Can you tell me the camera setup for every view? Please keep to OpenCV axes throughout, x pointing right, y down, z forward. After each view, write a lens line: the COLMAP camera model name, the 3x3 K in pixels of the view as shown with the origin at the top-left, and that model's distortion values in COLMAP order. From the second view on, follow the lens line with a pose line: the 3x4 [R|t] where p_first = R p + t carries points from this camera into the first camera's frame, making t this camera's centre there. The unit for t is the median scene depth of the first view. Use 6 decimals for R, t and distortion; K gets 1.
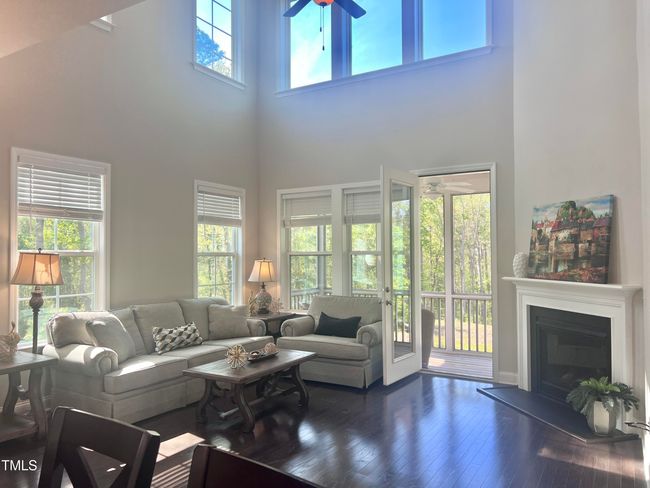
lens RADIAL K [[489.2, 0, 323.8], [0, 489.2, 247.2], [0, 0, 1]] dist [0.045393, -0.054973]
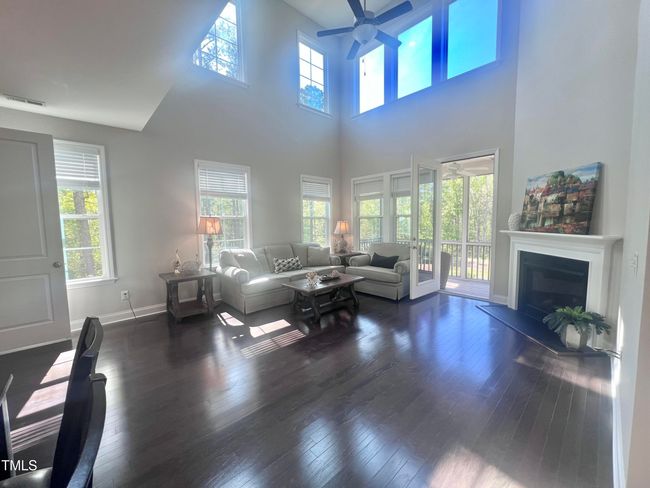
lens RADIAL K [[263.0, 0, 325.2], [0, 263.0, 244.6], [0, 0, 1]] dist [-0.003472, 0.000379]
pose [[0.962730, 0.014260, -0.270088, 0.086061], [0.014510, 0.994448, 0.104228, 0.015272], [0.270075, -0.104262, 0.957178, 0.139186]]
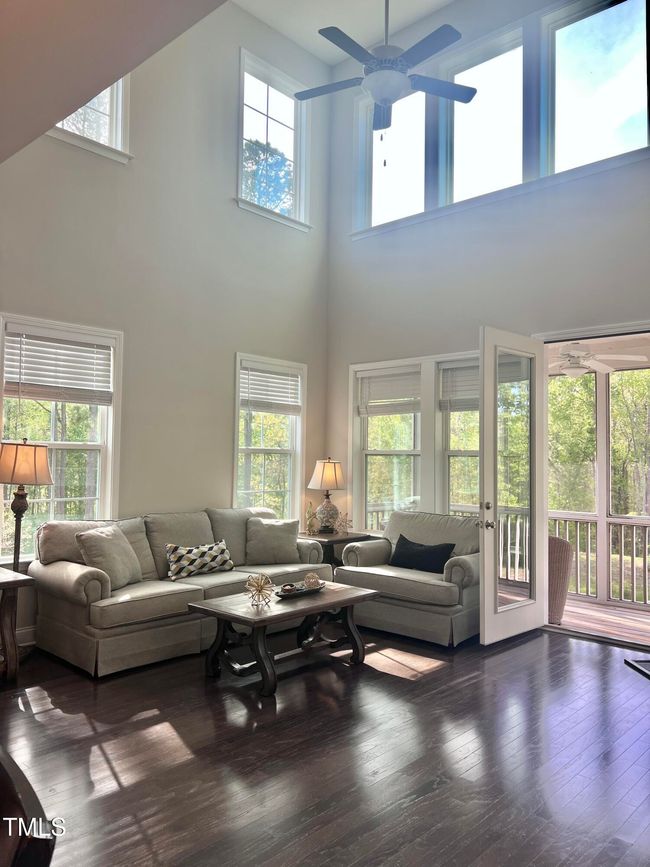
lens RADIAL K [[652.6, 0, 328.8], [0, 652.6, 433.7], [0, 0, 1]] dist [0.045393, -0.054973]
pose [[0.980061, 0.012522, -0.198302, 0.094058], [-0.016334, 0.999712, -0.017599, 0.004987], [0.198024, 0.020487, 0.979983, 0.048742]]
